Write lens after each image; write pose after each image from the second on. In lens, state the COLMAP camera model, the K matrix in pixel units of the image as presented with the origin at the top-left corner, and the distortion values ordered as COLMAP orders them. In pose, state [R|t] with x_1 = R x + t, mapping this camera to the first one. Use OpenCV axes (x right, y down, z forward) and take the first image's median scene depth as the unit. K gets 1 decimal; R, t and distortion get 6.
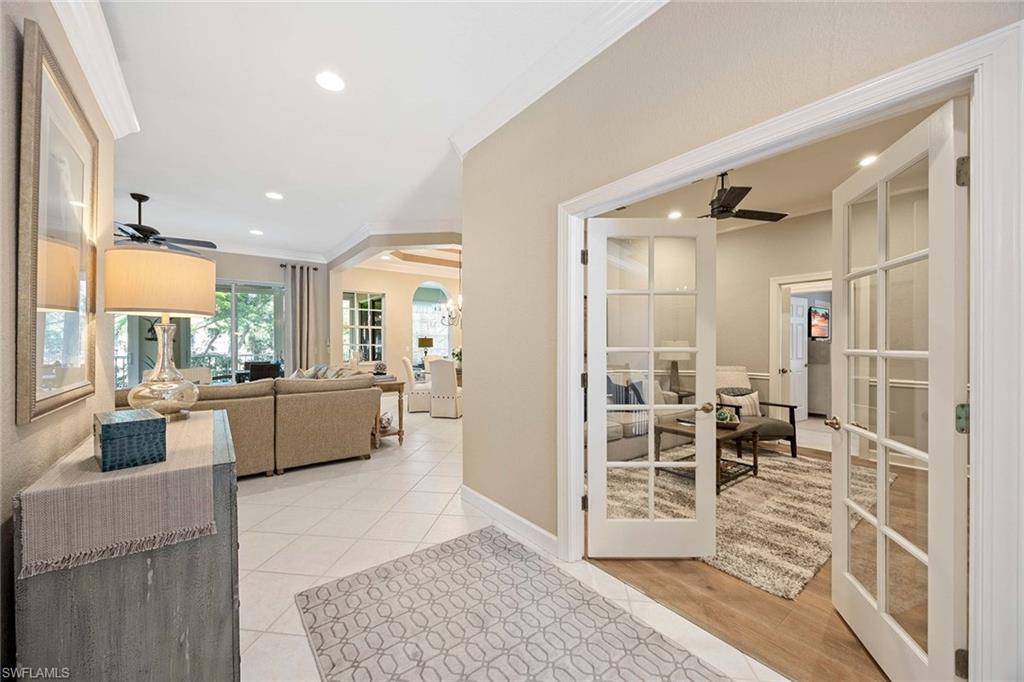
lens RADIAL K [[390.1, 0, 513.4], [0, 390.1, 343.6], [0, 0, 1]] dist [-0.002843, -0.000413]
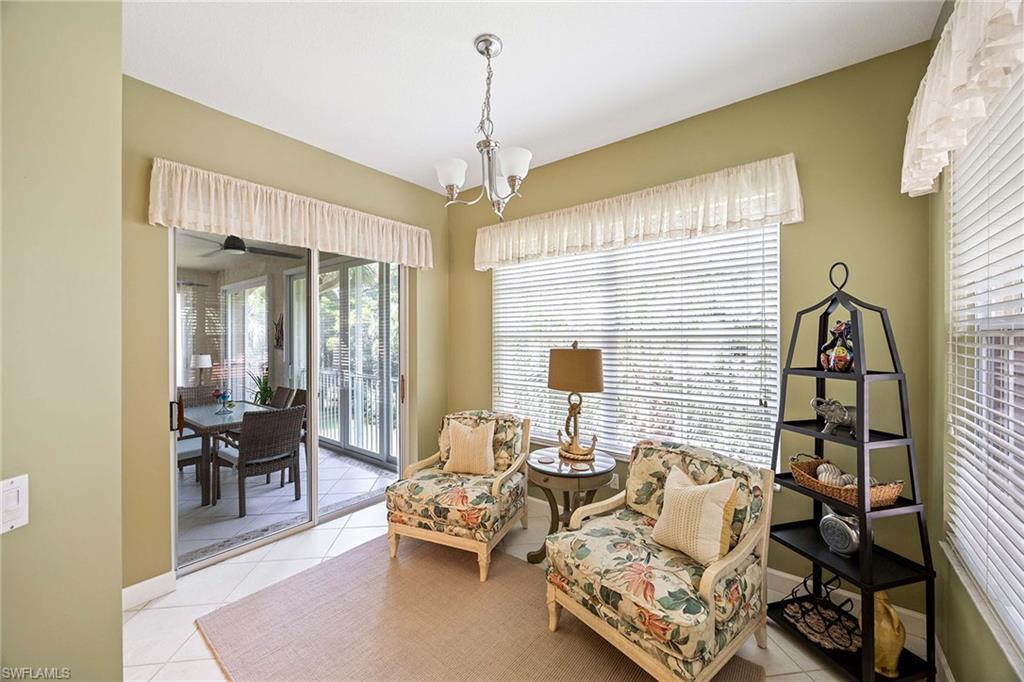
lens RADIAL K [[390.1, 0, 512.3], [0, 390.1, 339.4], [0, 0, 1]] dist [-0.002843, -0.000413]
pose [[0.243866, 0.003812, -0.969801, -0.017636], [-0.000966, 0.999993, 0.003688, -0.019805], [0.969808, 0.000037, 0.243868, 0.909450]]
